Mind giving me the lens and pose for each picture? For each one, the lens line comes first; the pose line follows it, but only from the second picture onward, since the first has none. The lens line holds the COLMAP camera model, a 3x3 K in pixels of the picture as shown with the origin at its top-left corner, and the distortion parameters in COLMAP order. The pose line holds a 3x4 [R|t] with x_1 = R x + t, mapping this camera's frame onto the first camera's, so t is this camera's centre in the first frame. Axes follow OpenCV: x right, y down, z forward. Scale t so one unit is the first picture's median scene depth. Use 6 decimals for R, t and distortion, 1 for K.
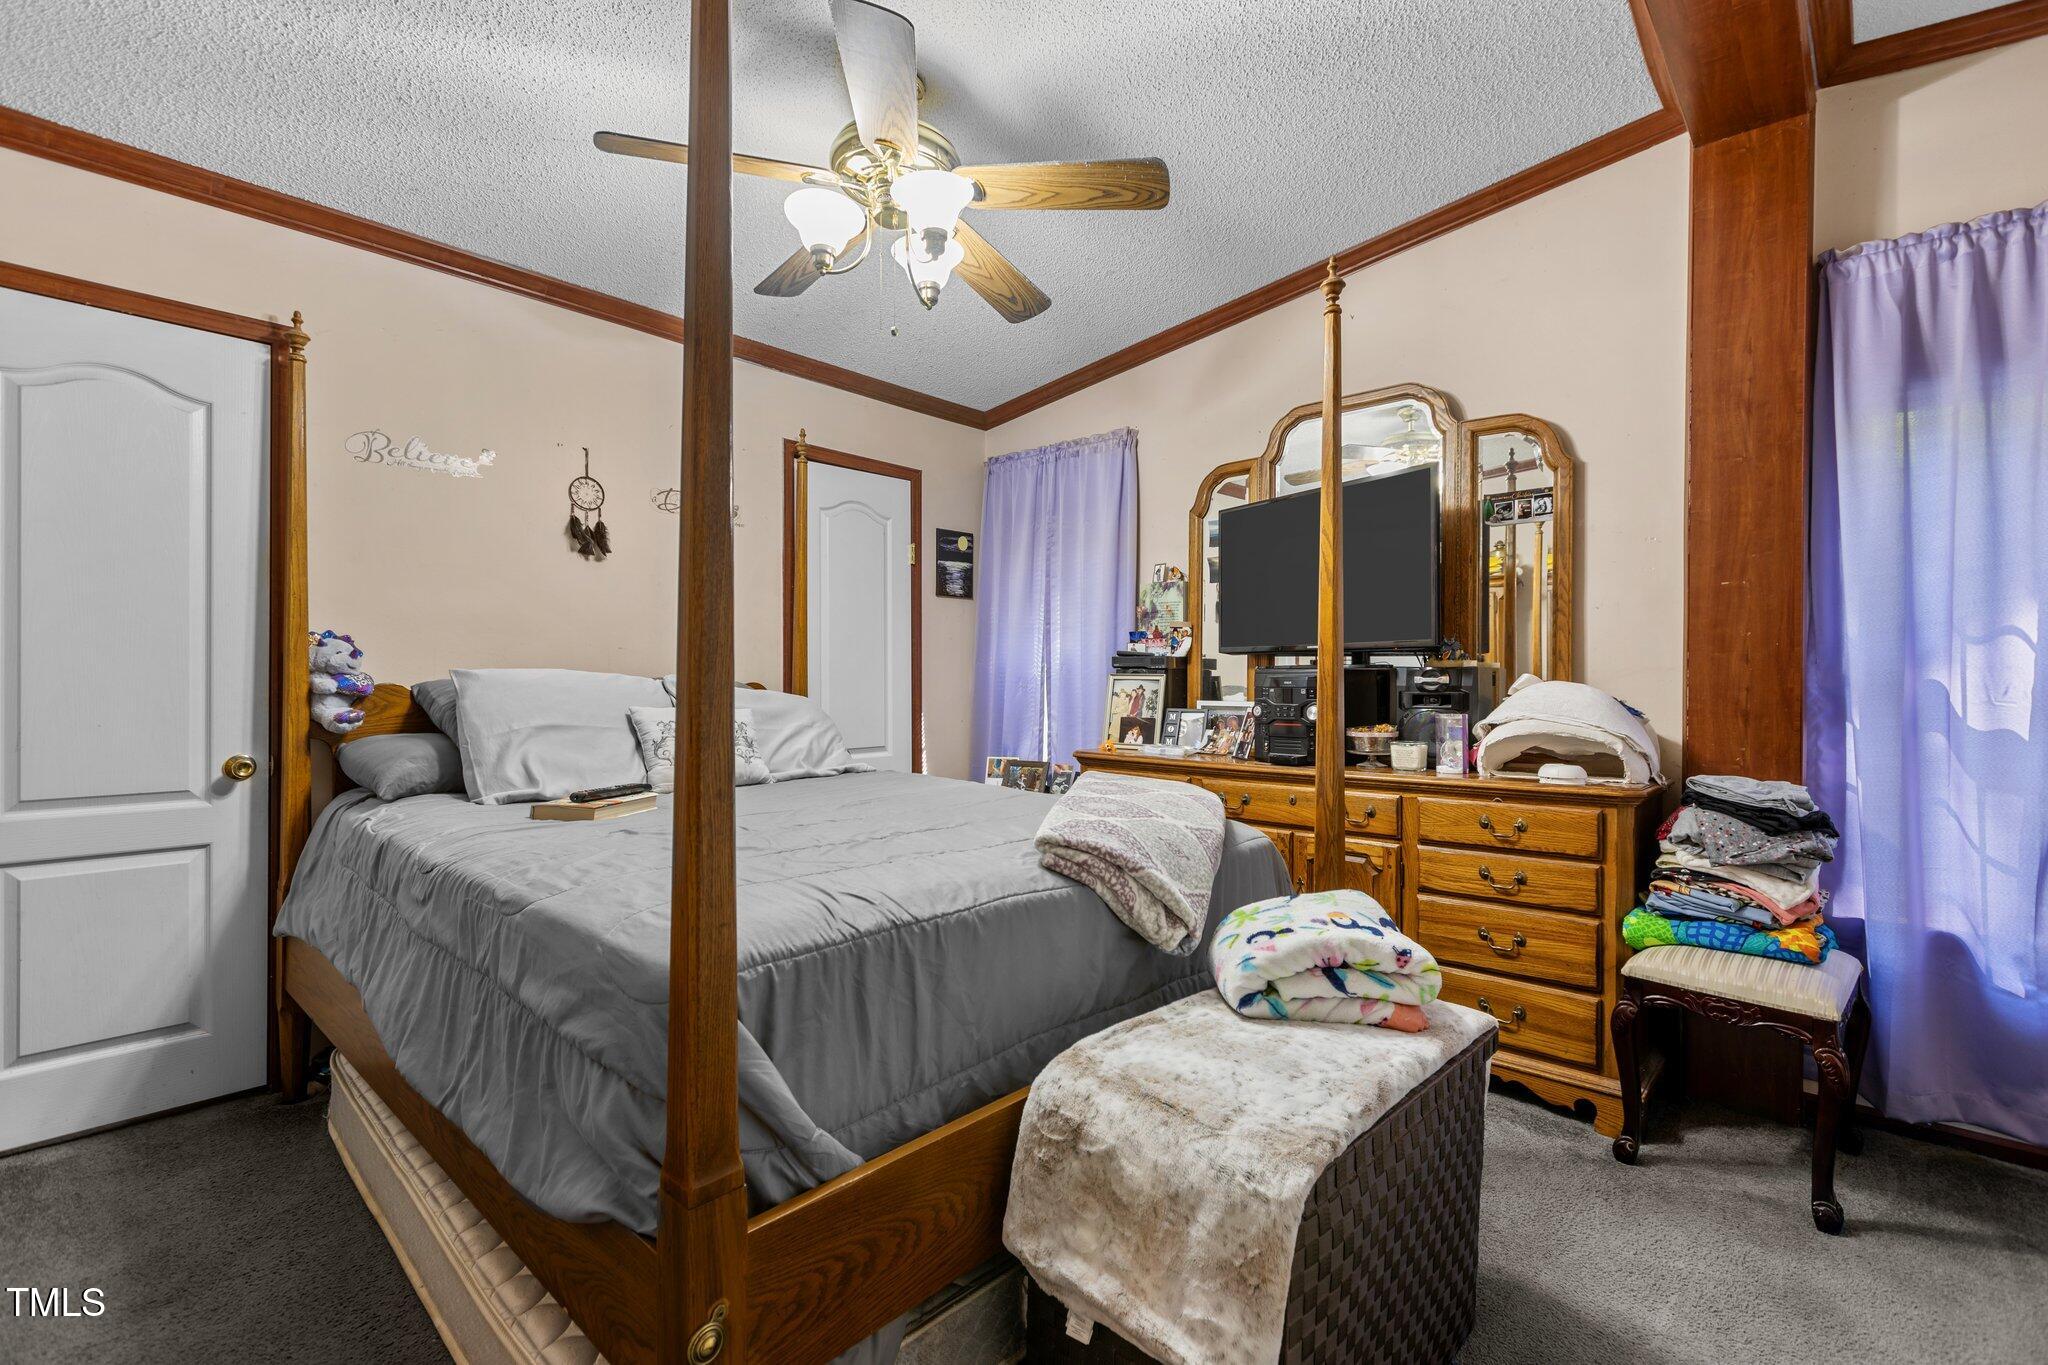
lens RADIAL K [[906.5, 0, 1023.7], [0, 906.5, 684.2], [0, 0, 1]] dist [0.003354, 0.000128]
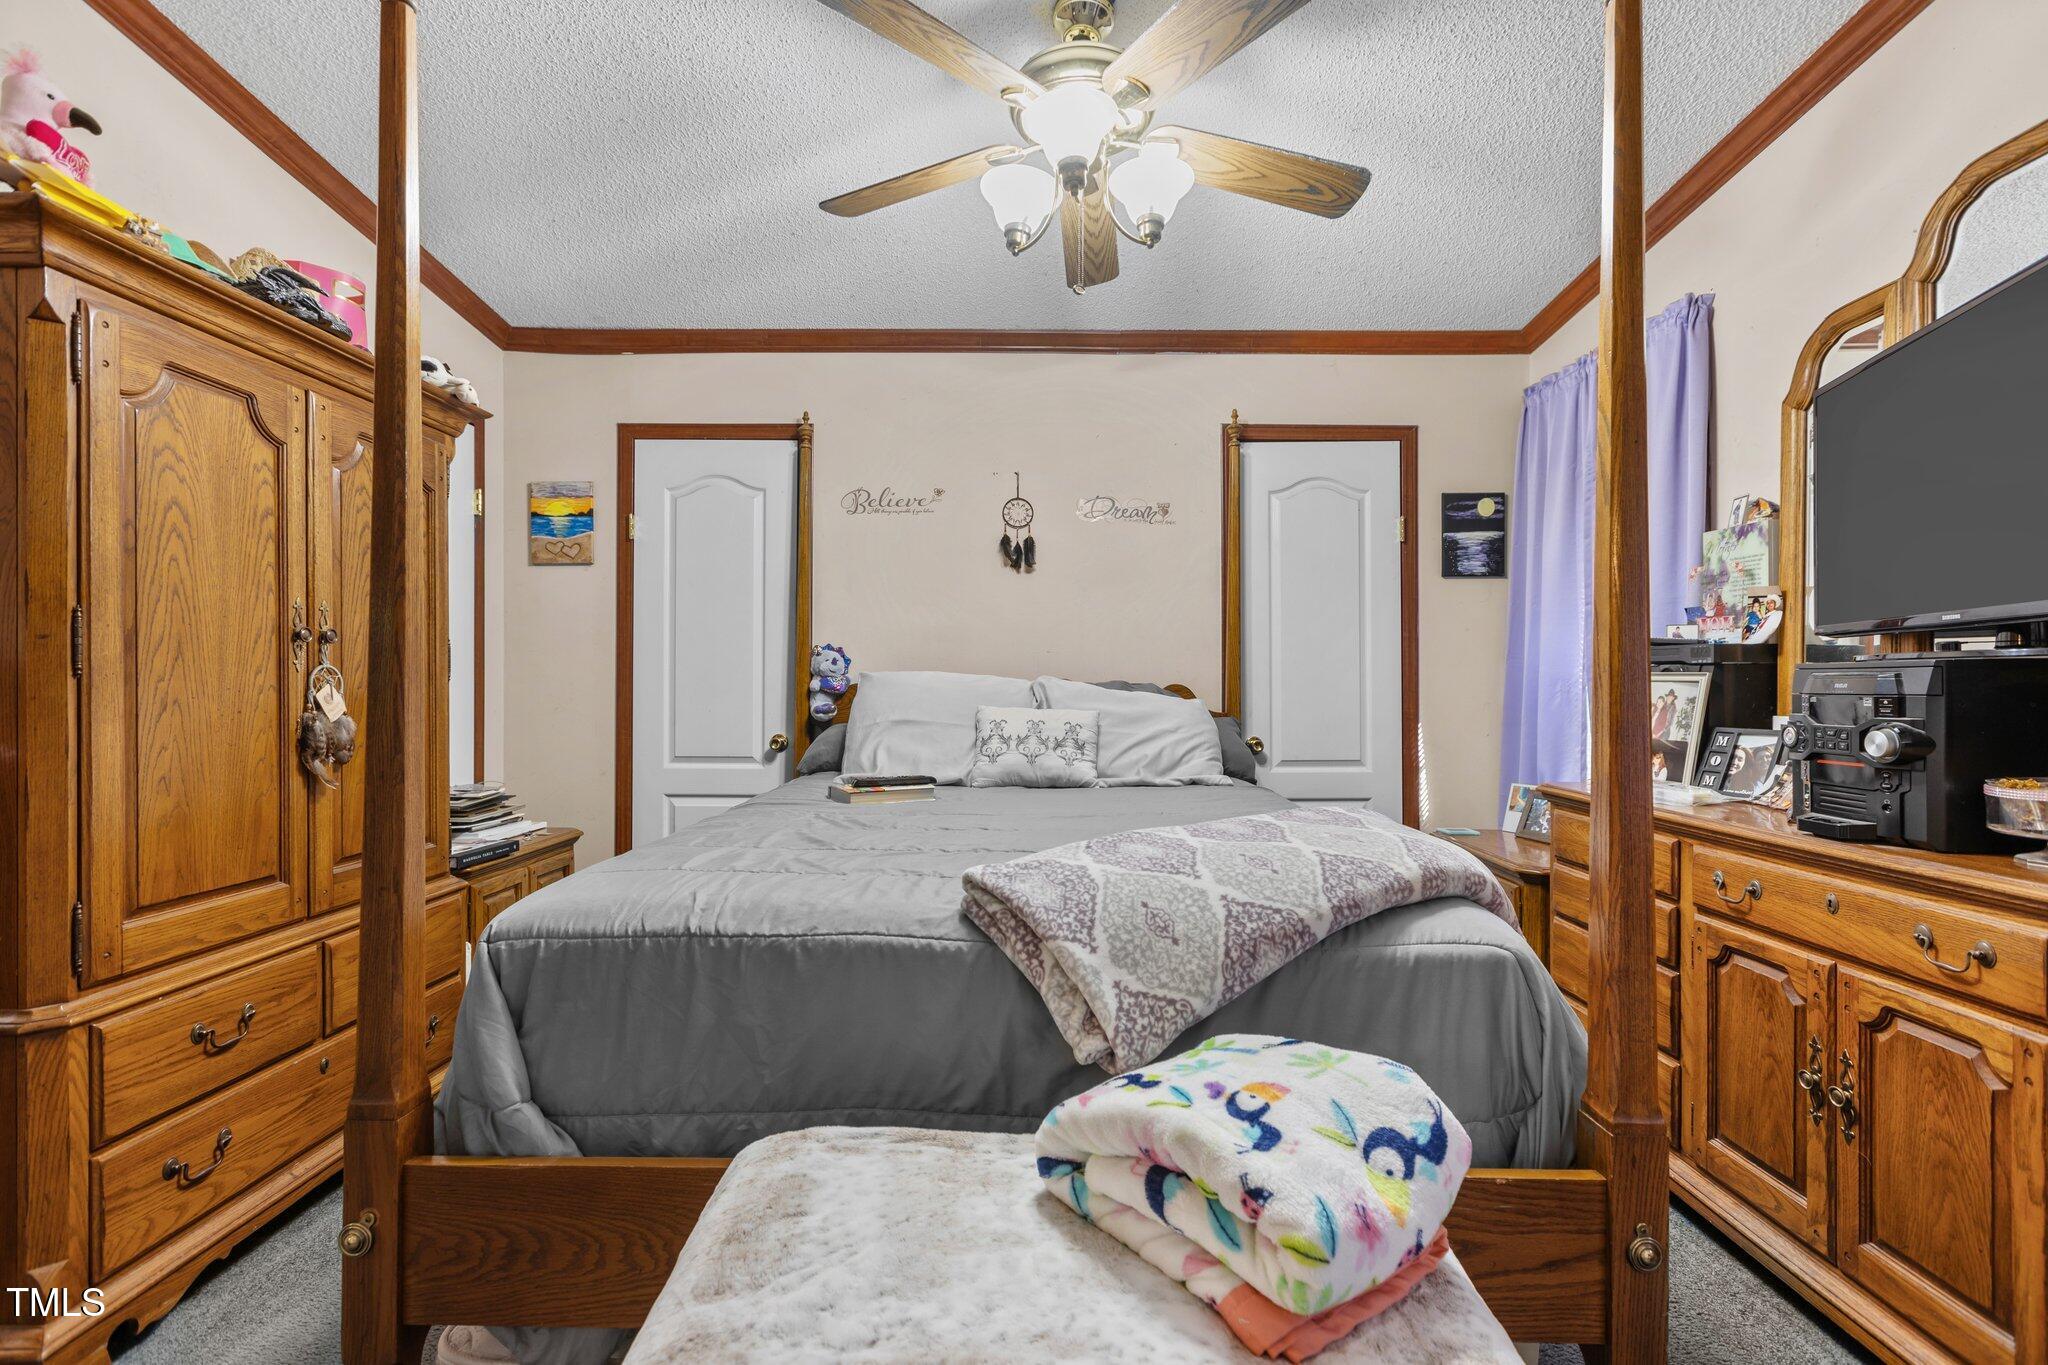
lens RADIAL K [[906.5, 0, 1022.0], [0, 906.5, 683.3], [0, 0, 1]] dist [0.003354, 0.000128]
pose [[0.676015, 0.001538, -0.736887, 0.355480], [-0.005177, 0.999983, -0.002662, 0.000690], [0.736870, 0.005614, 0.676011, 0.268590]]
